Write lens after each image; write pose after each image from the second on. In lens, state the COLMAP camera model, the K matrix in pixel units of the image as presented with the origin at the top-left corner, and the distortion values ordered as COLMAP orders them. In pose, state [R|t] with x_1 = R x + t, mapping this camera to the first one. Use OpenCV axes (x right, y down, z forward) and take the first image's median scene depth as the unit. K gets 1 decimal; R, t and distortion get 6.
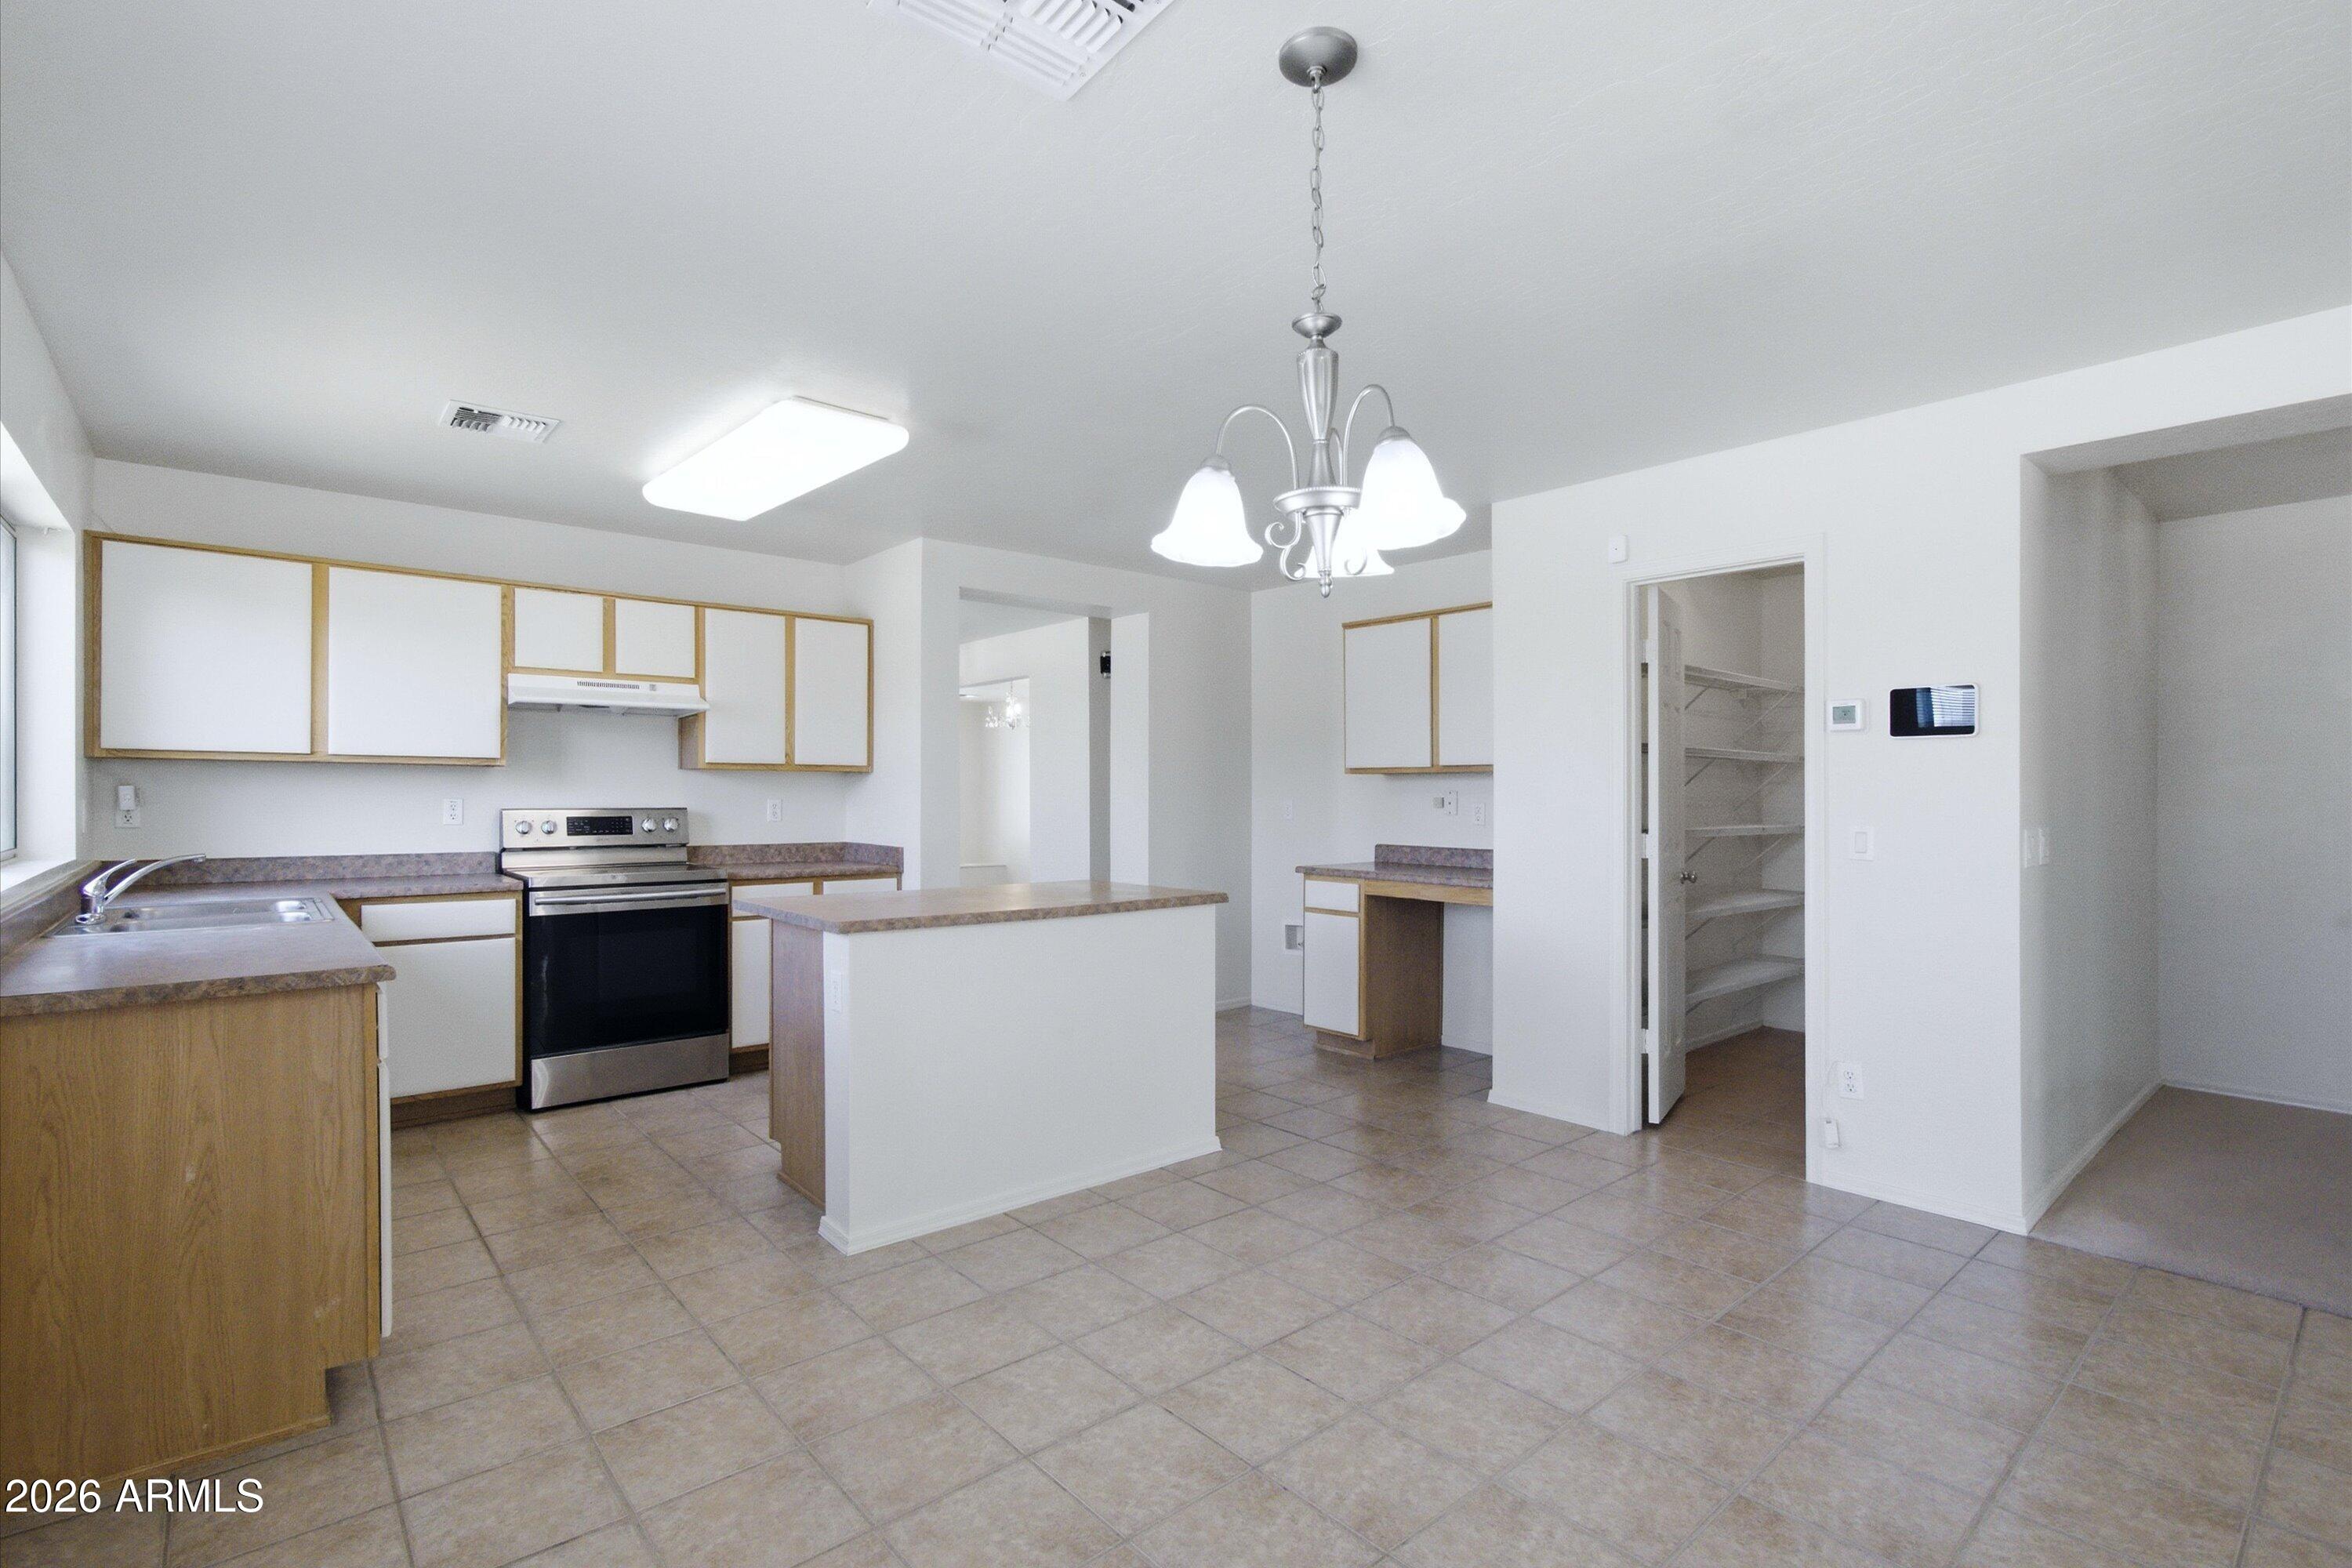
lens RADIAL K [[1068.9, 0, 1167.5], [0, 1068.9, 797.5], [0, 0, 1]] dist [-0.002048, -0.000594]
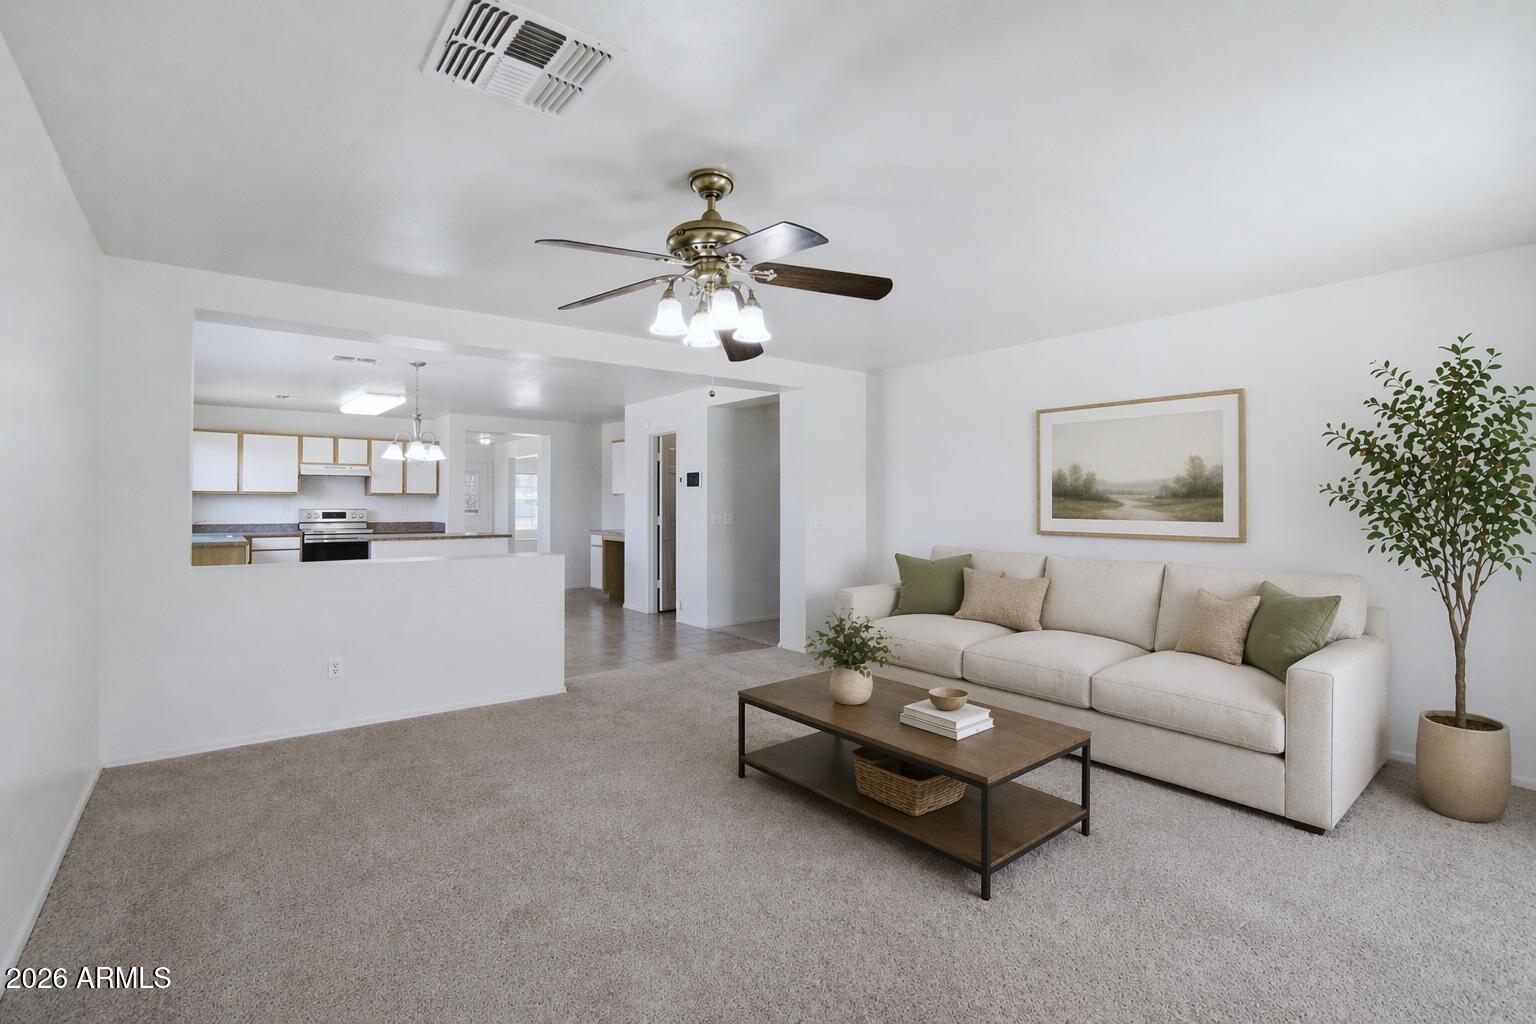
lens RADIAL K [[698.1, 0, 774.8], [0, 698.1, 503.3], [0, 0, 1]] dist [-0.002048, -0.000594]
pose [[0.999454, -0.001969, -0.032986, 0.806368], [0.001895, 0.999996, -0.002265, 0.001013], [0.032990, 0.002201, 0.999453, -0.951830]]
